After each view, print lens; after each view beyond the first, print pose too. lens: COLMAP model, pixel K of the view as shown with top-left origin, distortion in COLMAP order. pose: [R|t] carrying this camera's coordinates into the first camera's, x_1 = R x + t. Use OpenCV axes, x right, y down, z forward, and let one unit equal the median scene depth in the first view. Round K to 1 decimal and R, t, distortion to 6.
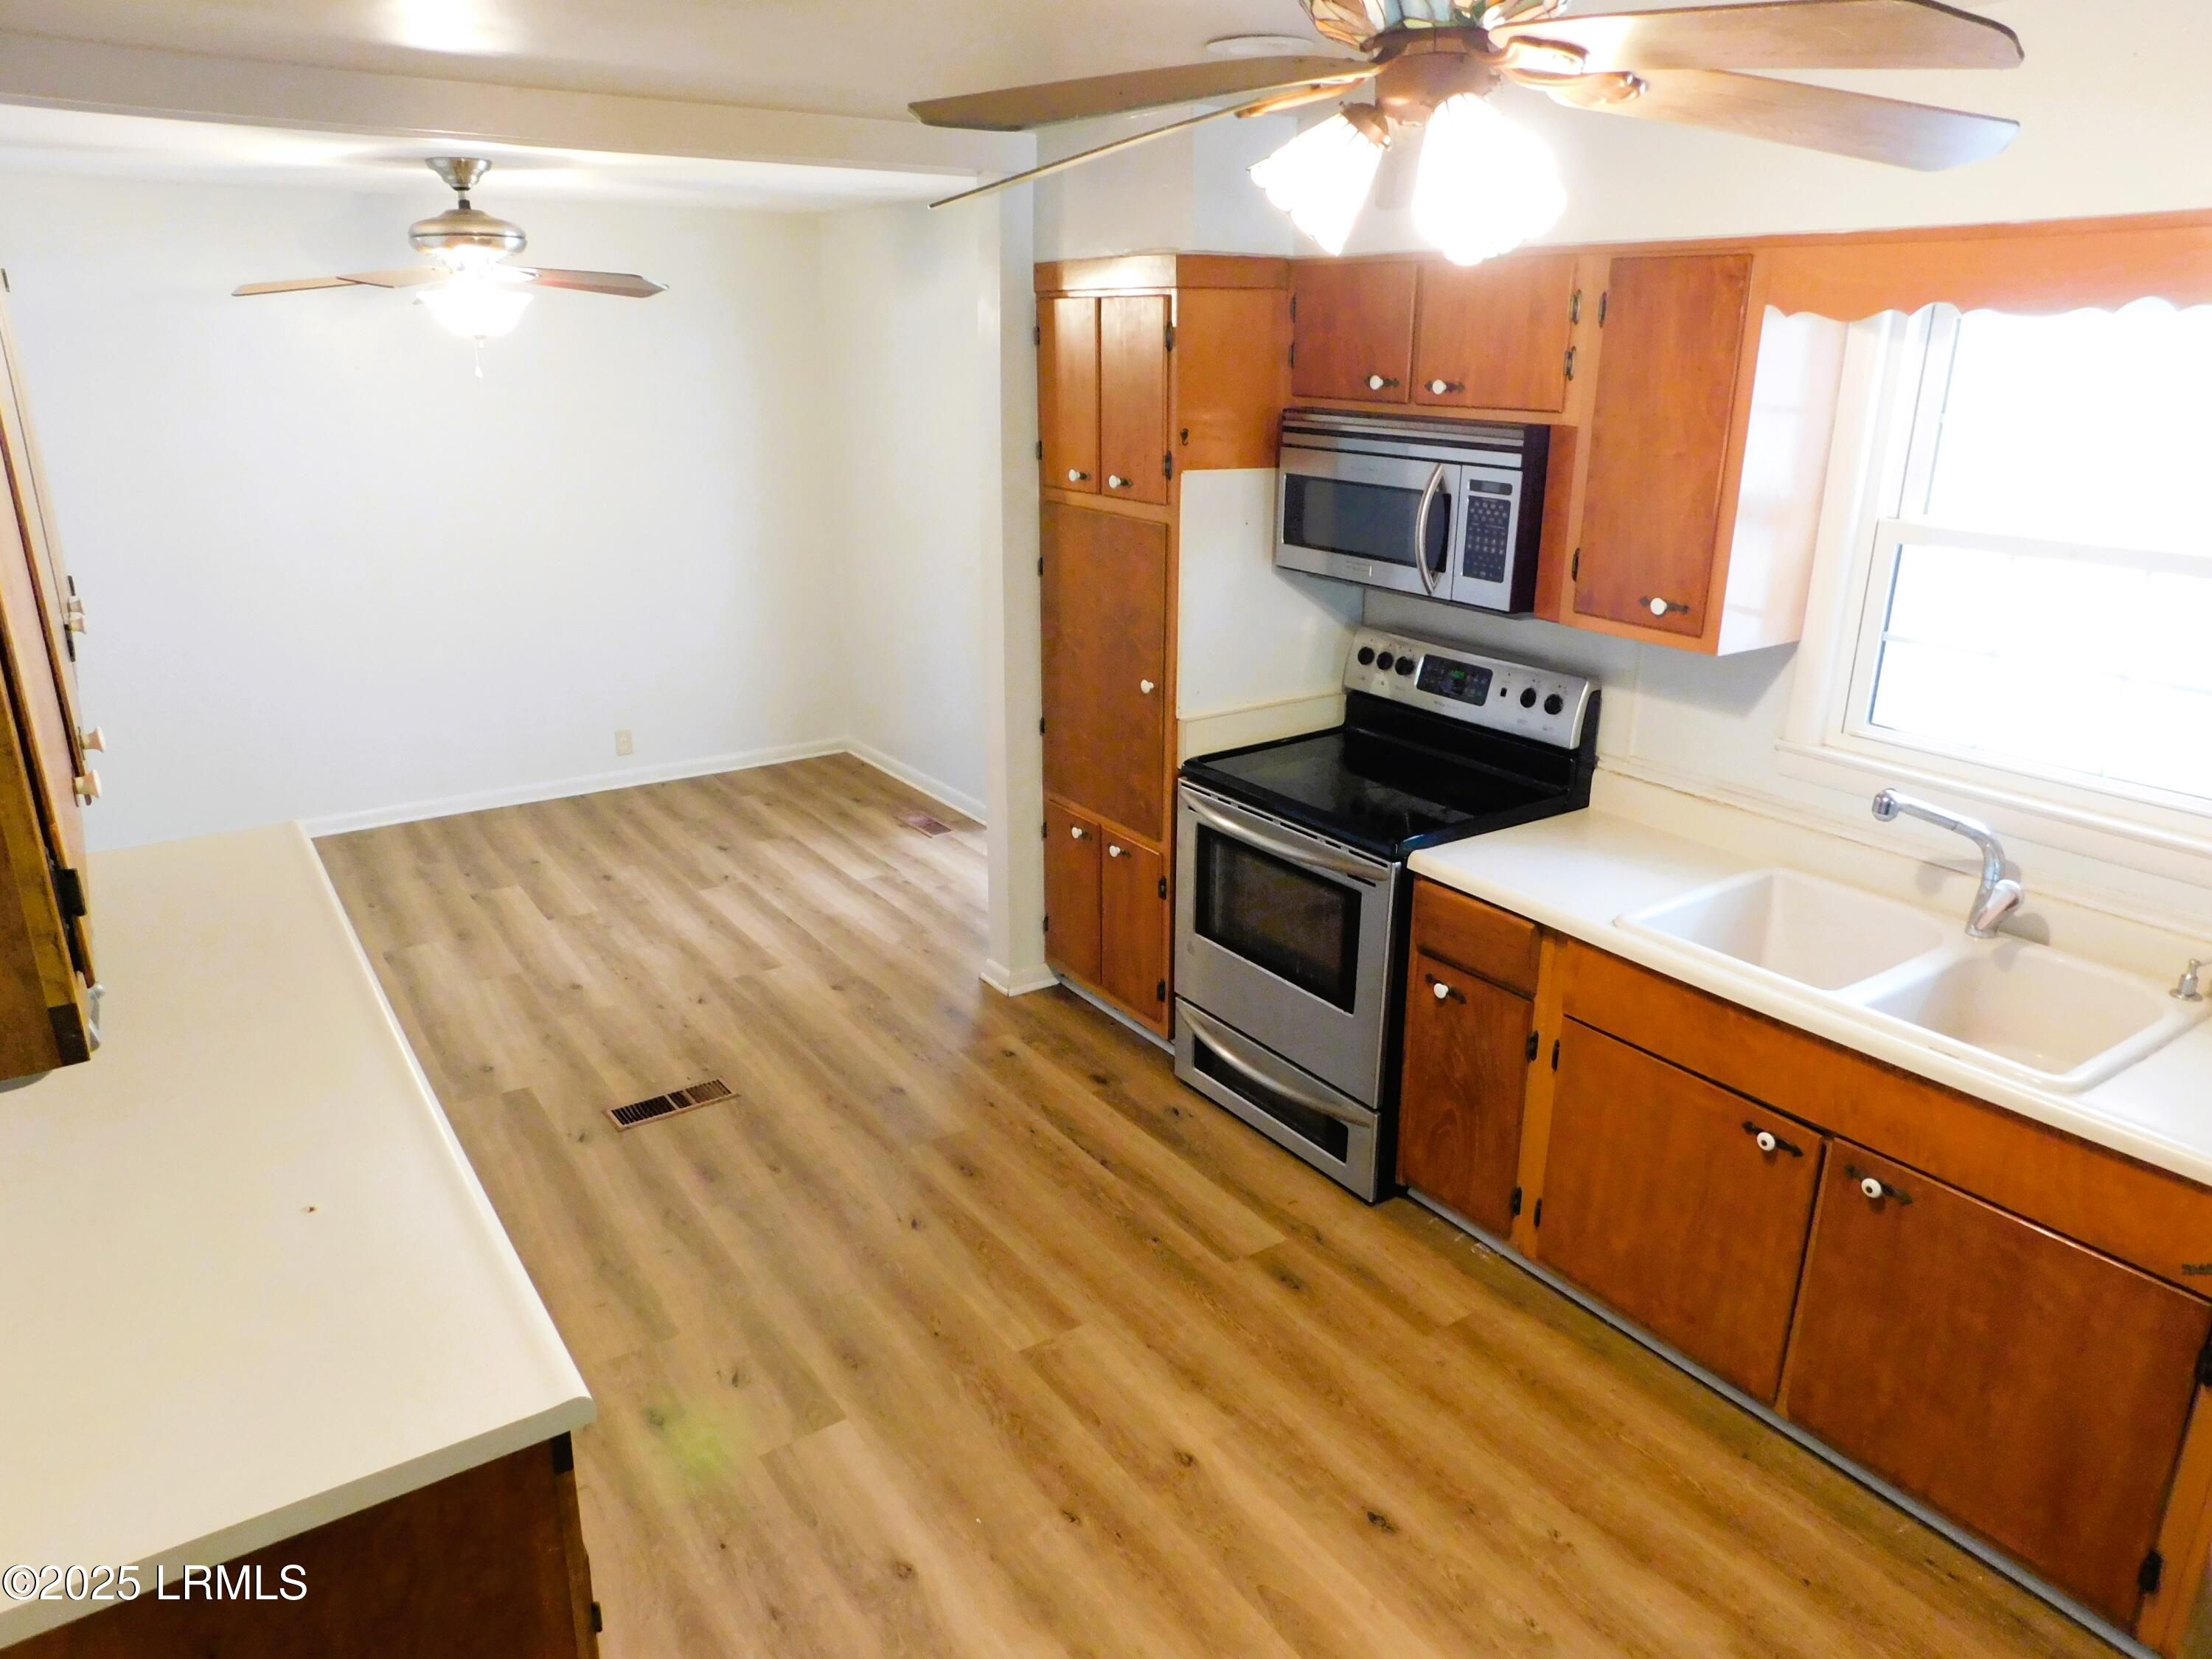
lens RADIAL K [[1455.4, 0, 1098.3], [0, 1455.4, 825.0], [0, 0, 1]] dist [-0.035963, 0.024763]
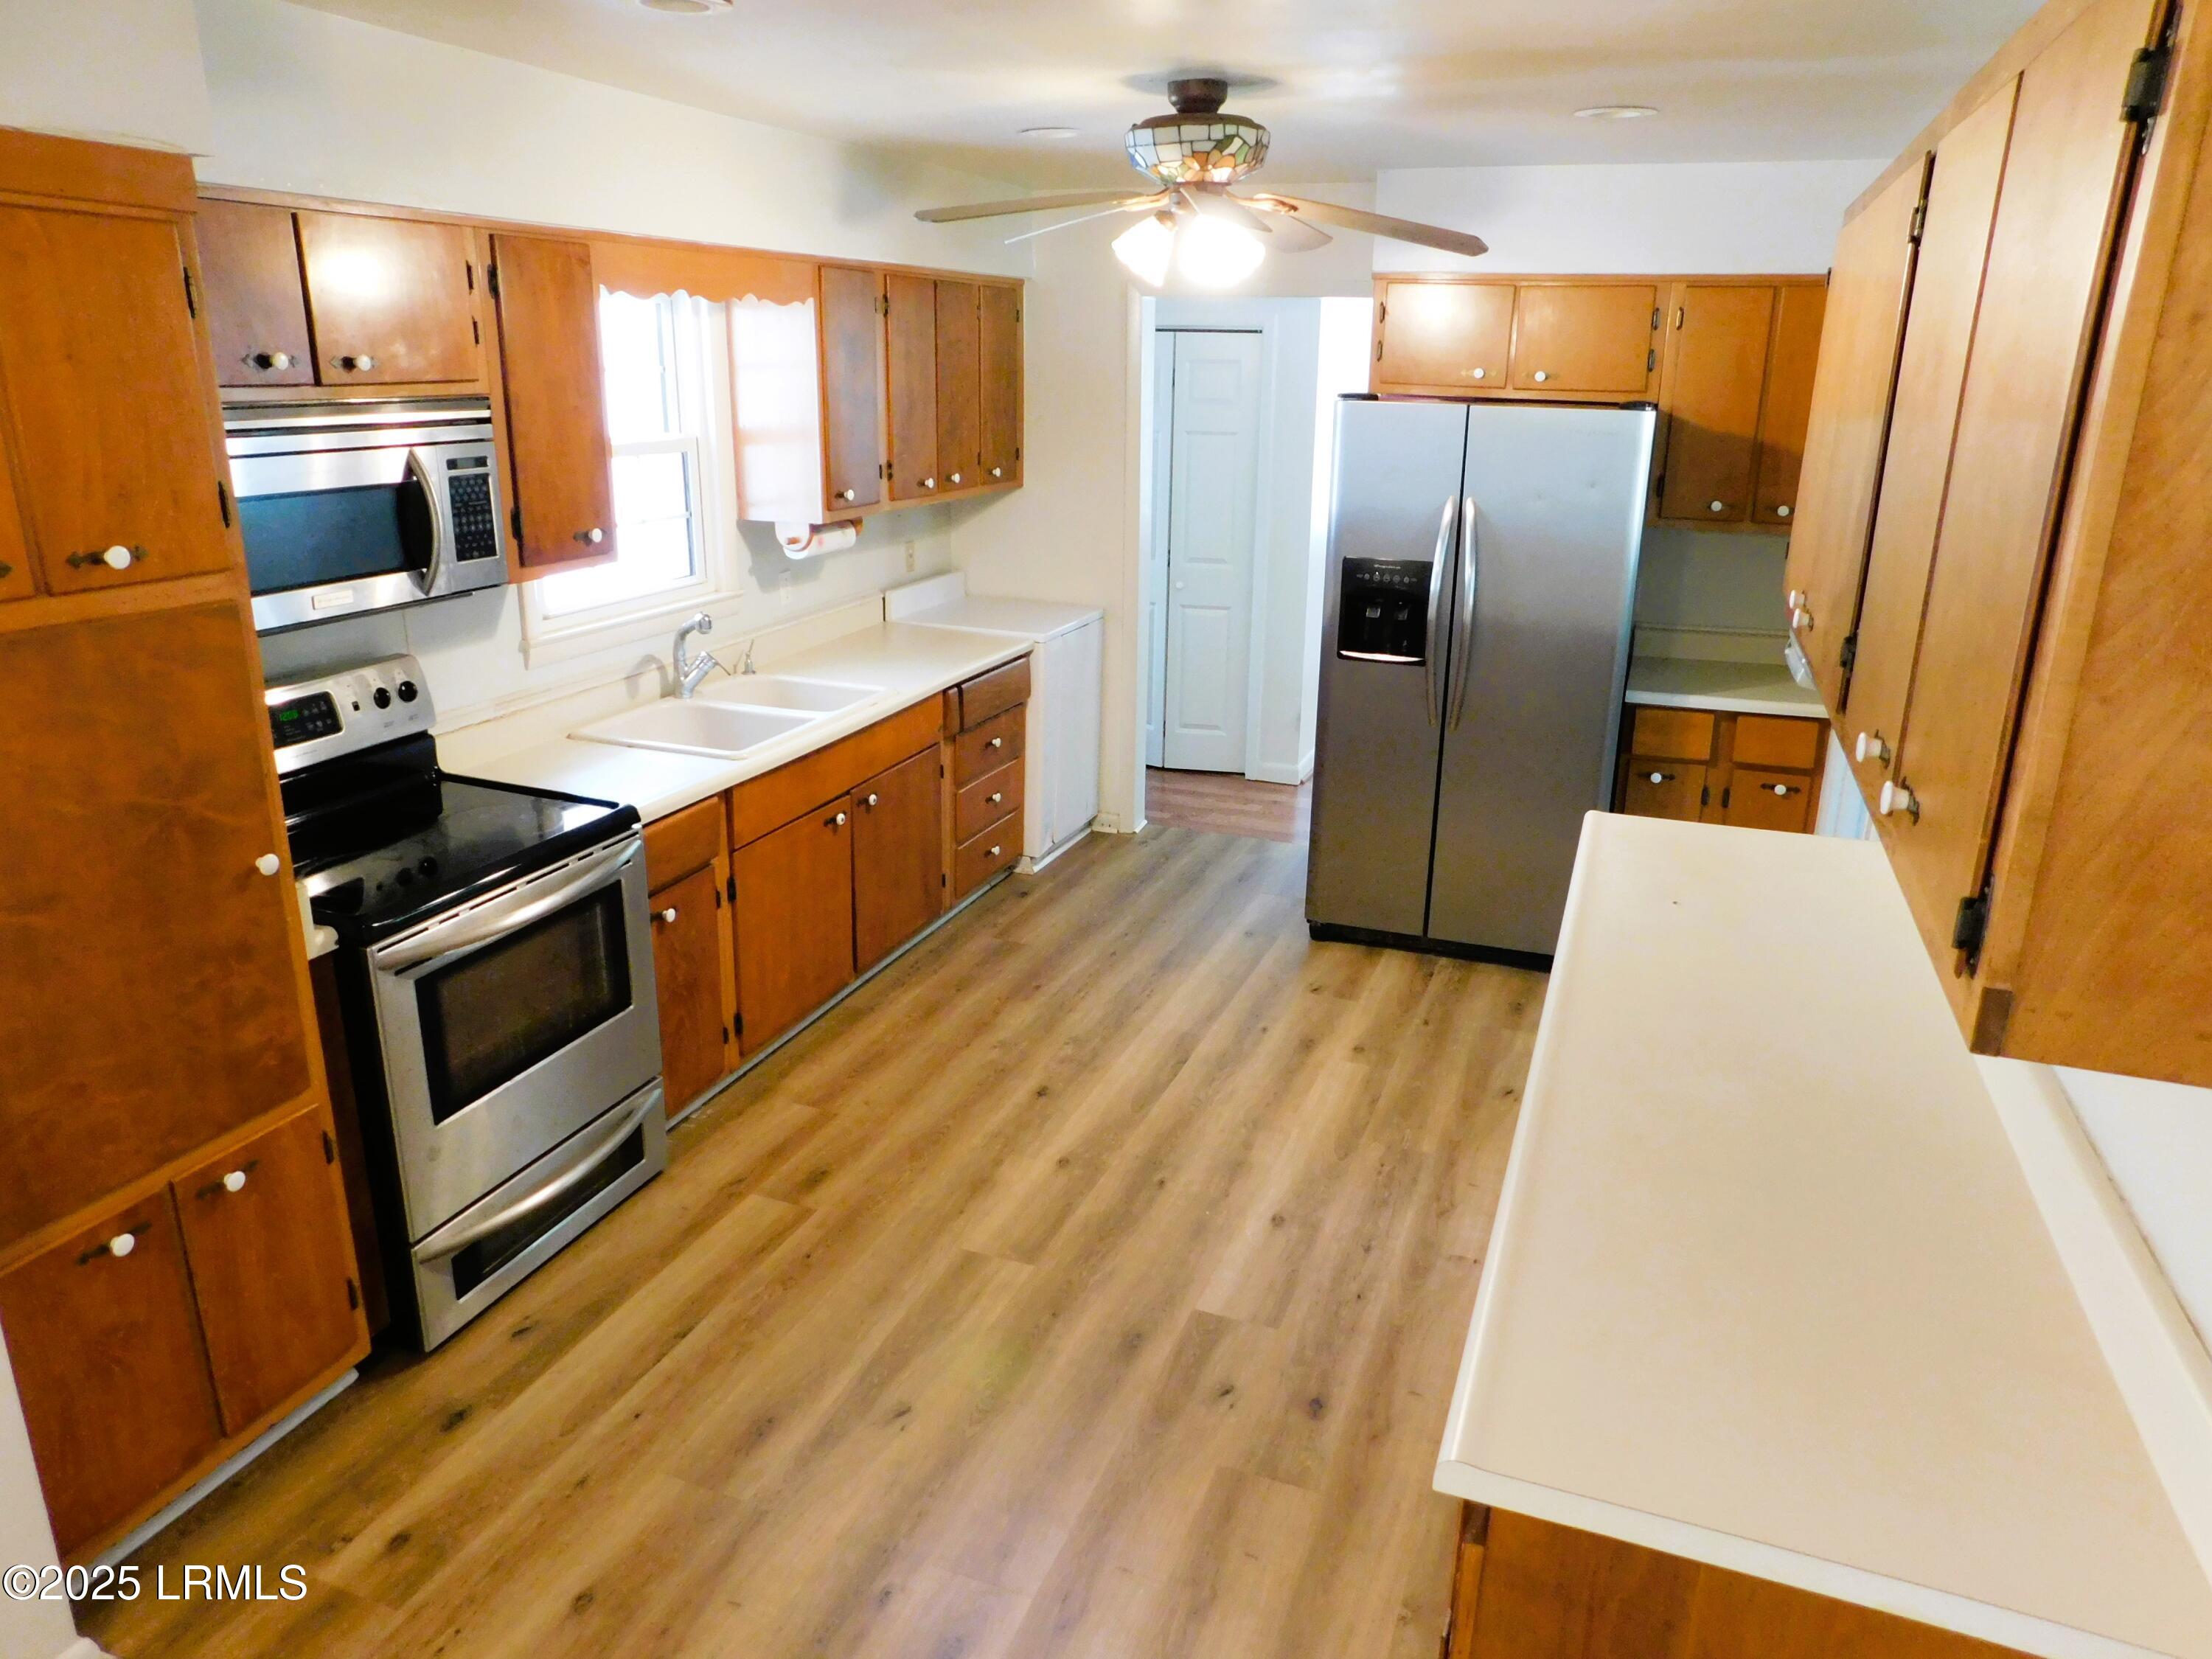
lens RADIAL K [[1455.4, 0, 1094.6], [0, 1455.4, 821.6], [0, 0, 1]] dist [-0.035963, 0.024763]
pose [[-0.557582, -0.271621, 0.784426, -0.784085], [0.249085, 0.846666, 0.470227, -0.381613], [-0.791870, 0.457579, -0.404429, 1.176086]]
